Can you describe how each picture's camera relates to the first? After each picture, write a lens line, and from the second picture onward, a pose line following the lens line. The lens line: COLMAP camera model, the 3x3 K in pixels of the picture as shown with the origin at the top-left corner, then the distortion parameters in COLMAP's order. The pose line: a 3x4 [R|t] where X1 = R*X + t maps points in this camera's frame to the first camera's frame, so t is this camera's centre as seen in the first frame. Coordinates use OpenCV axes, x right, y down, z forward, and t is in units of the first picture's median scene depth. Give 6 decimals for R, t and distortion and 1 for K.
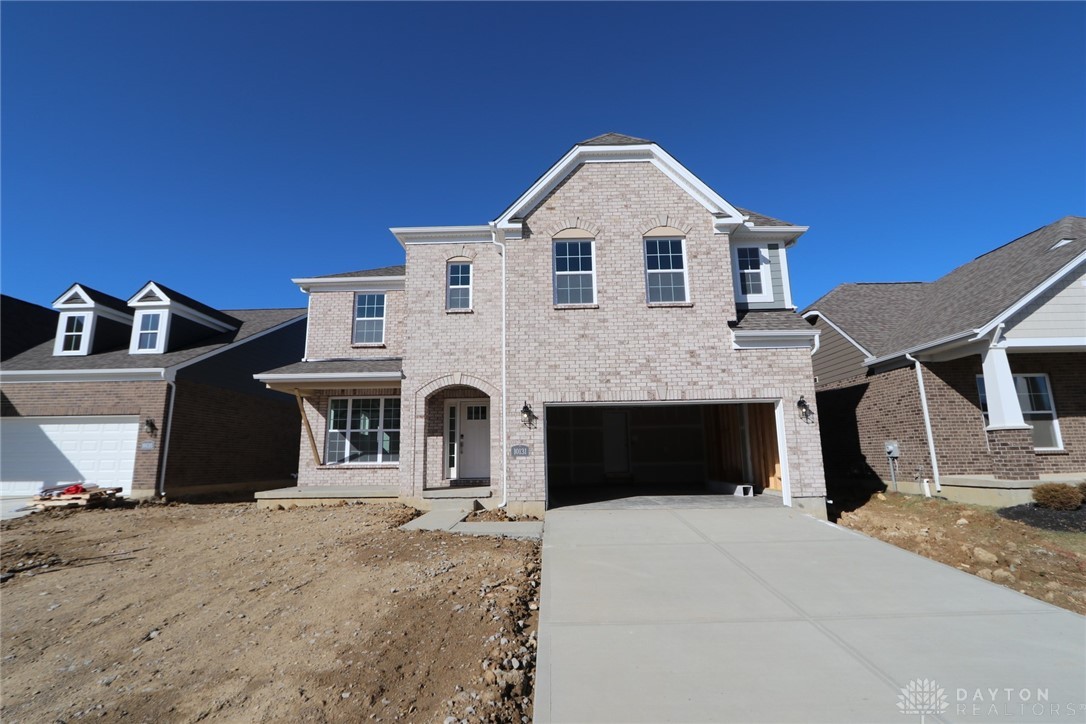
lens RADIAL K [[502.9, 0, 547.4], [0, 502.9, 361.3], [0, 0, 1]] dist [-0.012103, -0.000599]
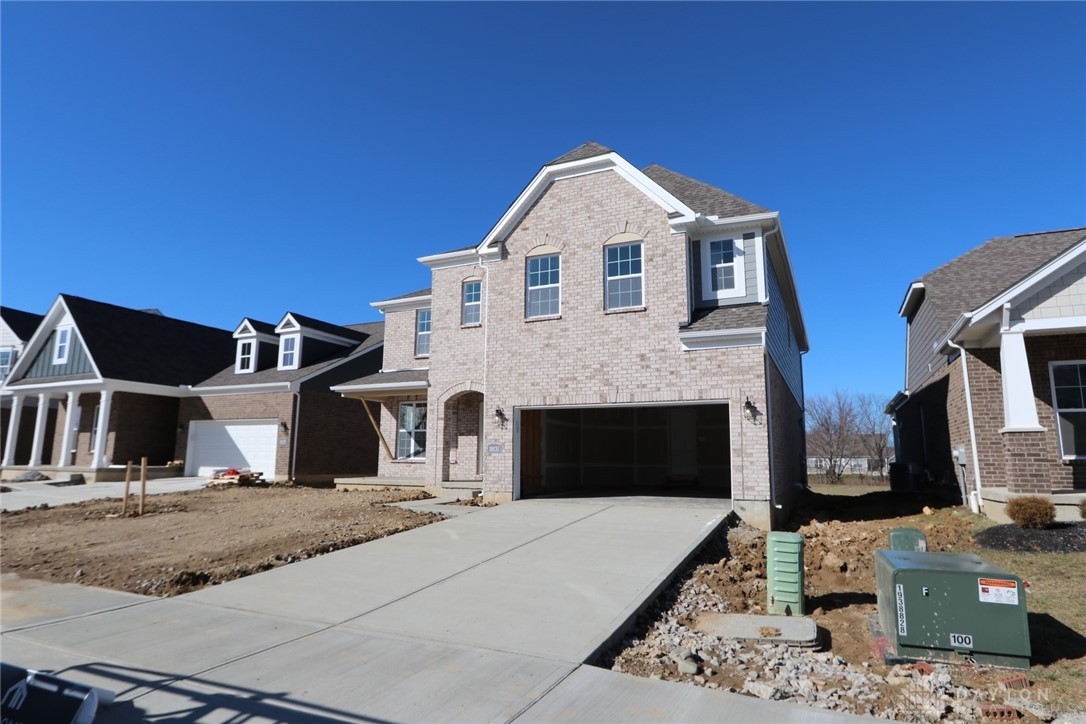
lens RADIAL K [[604.1, 0, 536.8], [0, 604.1, 362.1], [0, 0, 1]] dist [-0.013230, 0.001007]
pose [[0.913991, -0.042922, -0.403457, 0.542087], [0.053510, 0.998455, 0.015002, -0.032443], [0.402190, -0.035301, 0.914875, -0.201006]]
